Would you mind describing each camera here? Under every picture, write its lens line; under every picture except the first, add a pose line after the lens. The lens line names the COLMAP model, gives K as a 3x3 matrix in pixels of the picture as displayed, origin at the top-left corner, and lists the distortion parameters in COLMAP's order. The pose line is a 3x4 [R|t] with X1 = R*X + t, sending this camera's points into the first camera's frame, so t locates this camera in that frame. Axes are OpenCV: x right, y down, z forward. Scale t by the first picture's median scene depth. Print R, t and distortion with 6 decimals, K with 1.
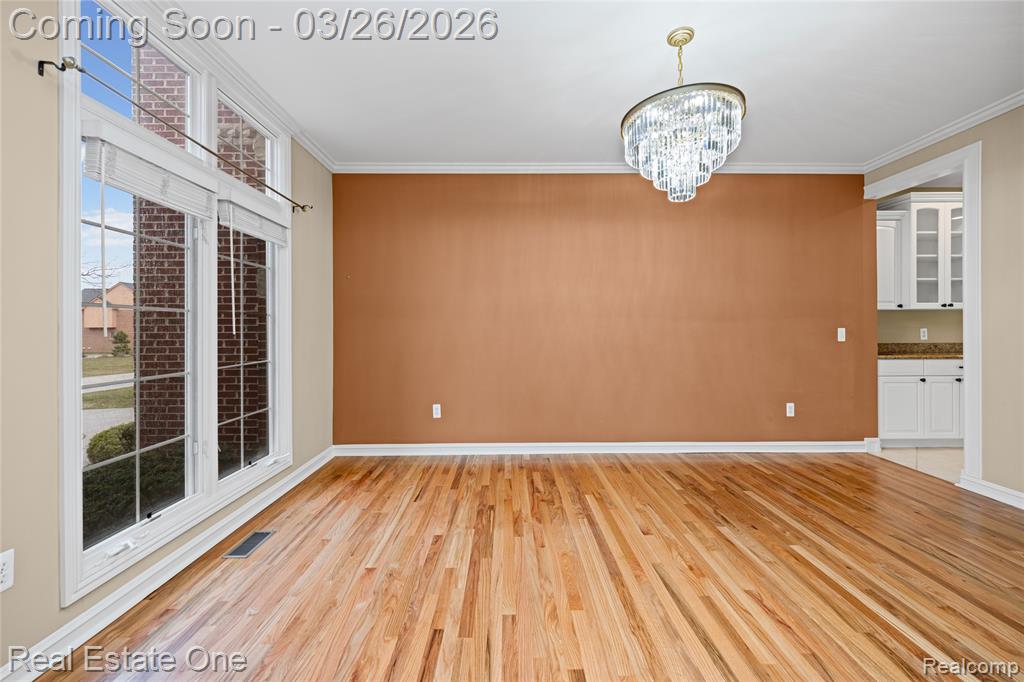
lens RADIAL K [[403.9, 0, 514.8], [0, 403.9, 331.4], [0, 0, 1]] dist [-0.012970, -0.000368]
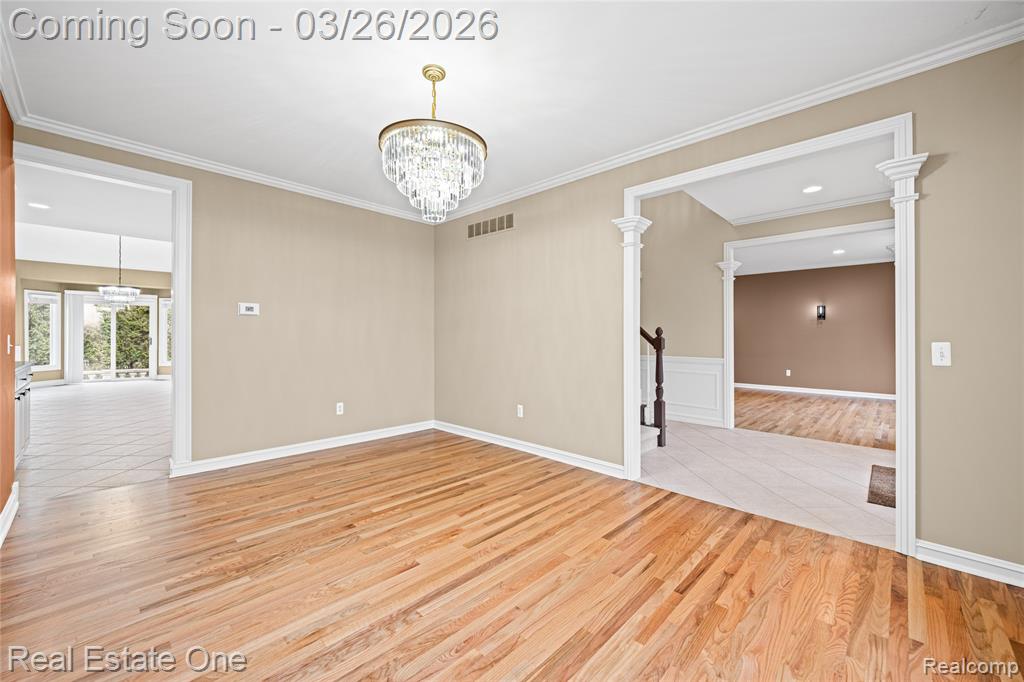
lens RADIAL K [[403.9, 0, 509.7], [0, 403.9, 337.0], [0, 0, 1]] dist [-0.012970, -0.000368]
pose [[-0.699600, -0.001699, 0.714533, -0.542134], [0.004323, 0.999969, 0.006611, -0.012982], [-0.714522, 0.007714, -0.699571, 1.724194]]
